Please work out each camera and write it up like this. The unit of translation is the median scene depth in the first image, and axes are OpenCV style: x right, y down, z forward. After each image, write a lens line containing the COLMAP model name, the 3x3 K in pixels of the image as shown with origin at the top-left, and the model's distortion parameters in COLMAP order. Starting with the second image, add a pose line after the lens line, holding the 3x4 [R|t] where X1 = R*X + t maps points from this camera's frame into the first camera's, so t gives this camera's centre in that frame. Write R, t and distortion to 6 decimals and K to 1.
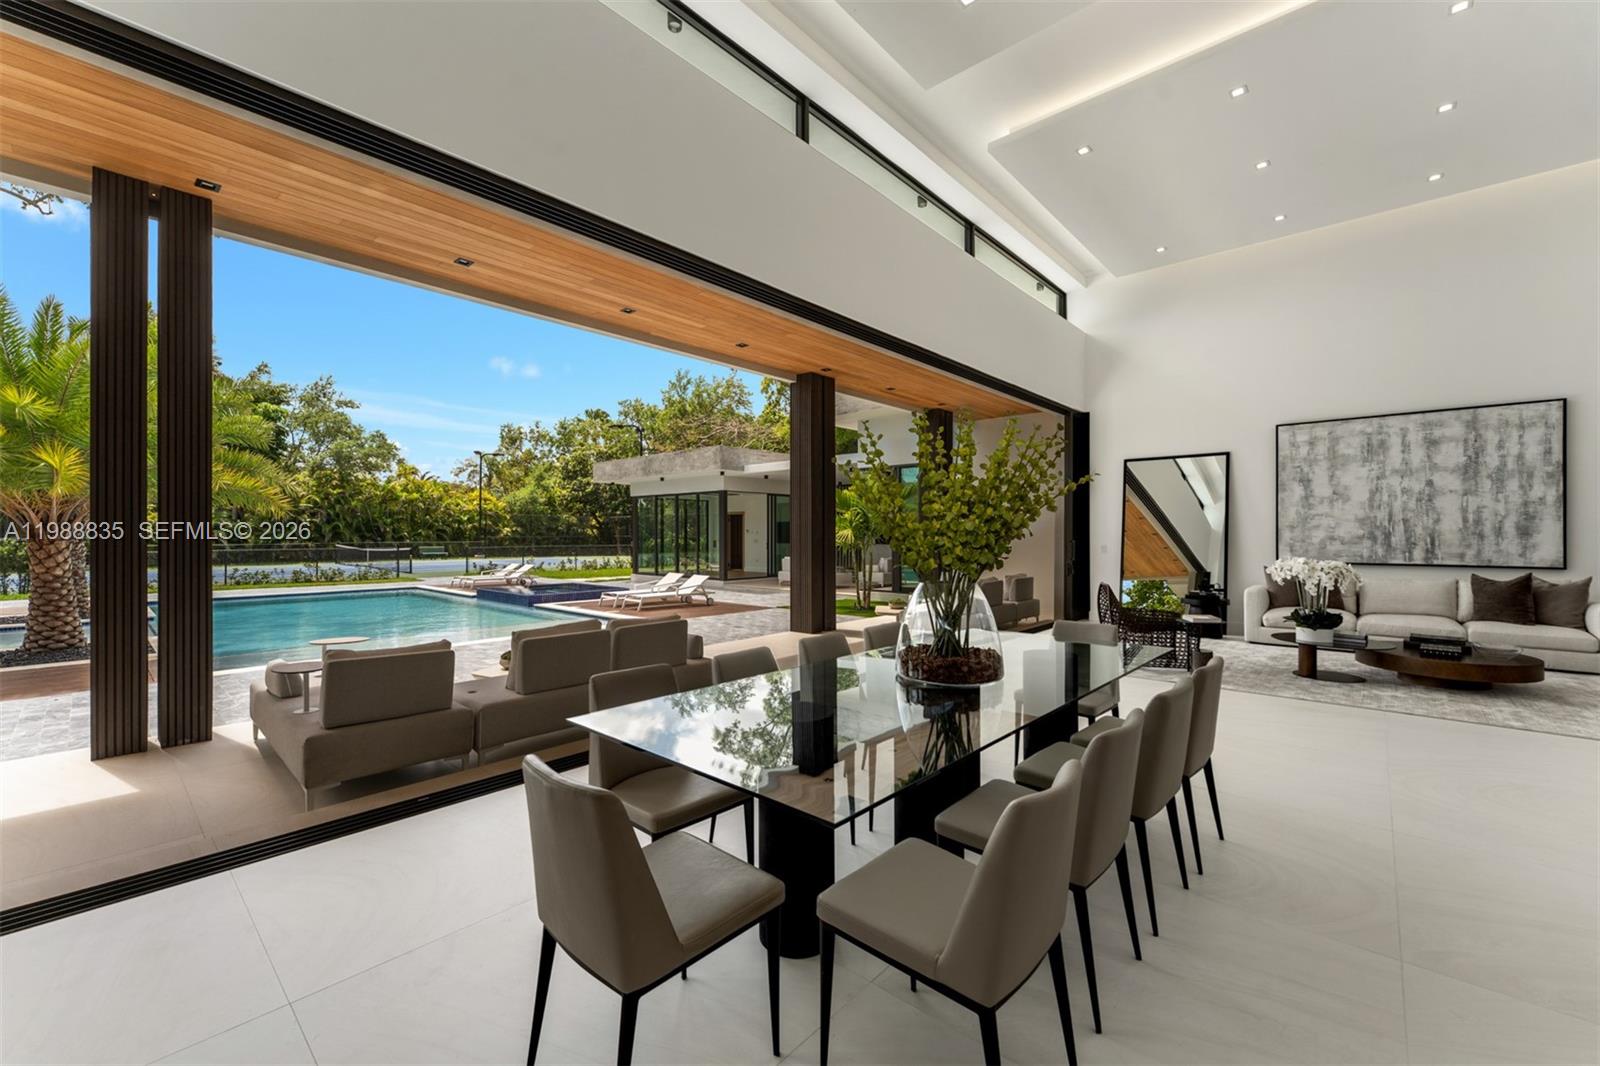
lens RADIAL K [[643.8, 0, 795.0], [0, 643.8, 535.5], [0, 0, 1]] dist [-0.001296, 0.000171]
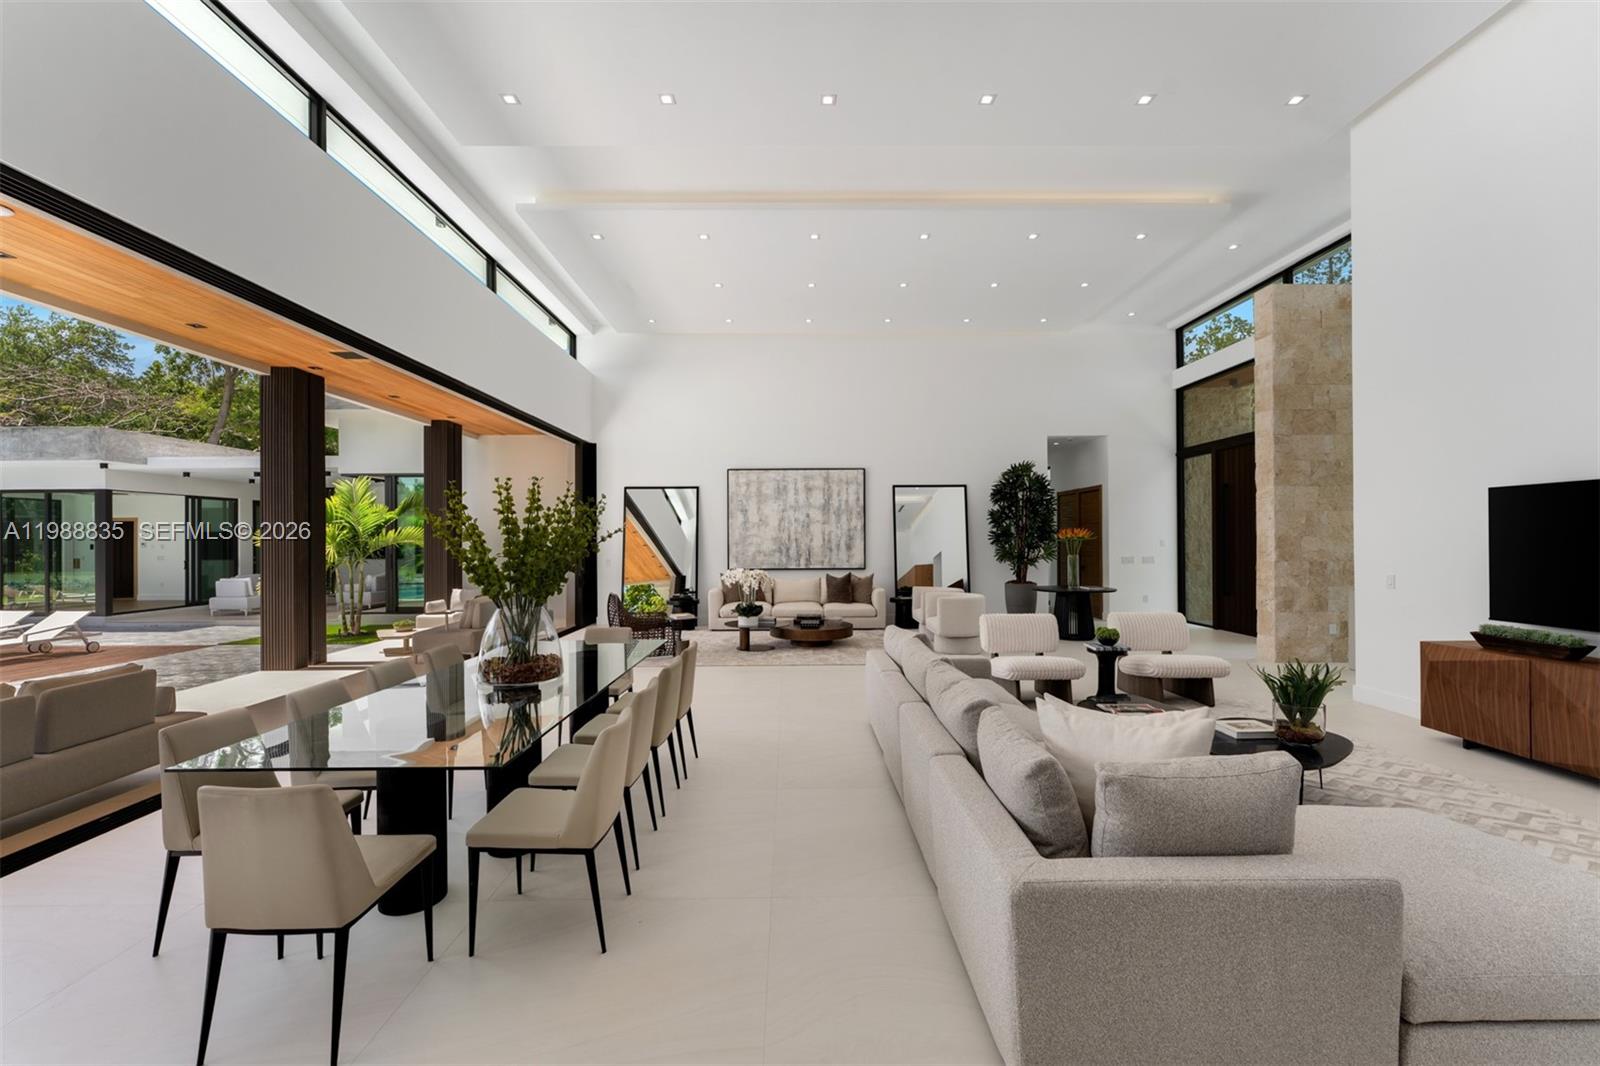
lens RADIAL K [[643.8, 0, 795.0], [0, 643.8, 535.5], [0, 0, 1]] dist [-0.001296, 0.000171]
pose [[0.736493, 0.001467, 0.676443, -0.080521], [0.006590, 0.999935, -0.009343, -0.019539], [-0.676413, 0.011339, 0.736435, -0.116974]]
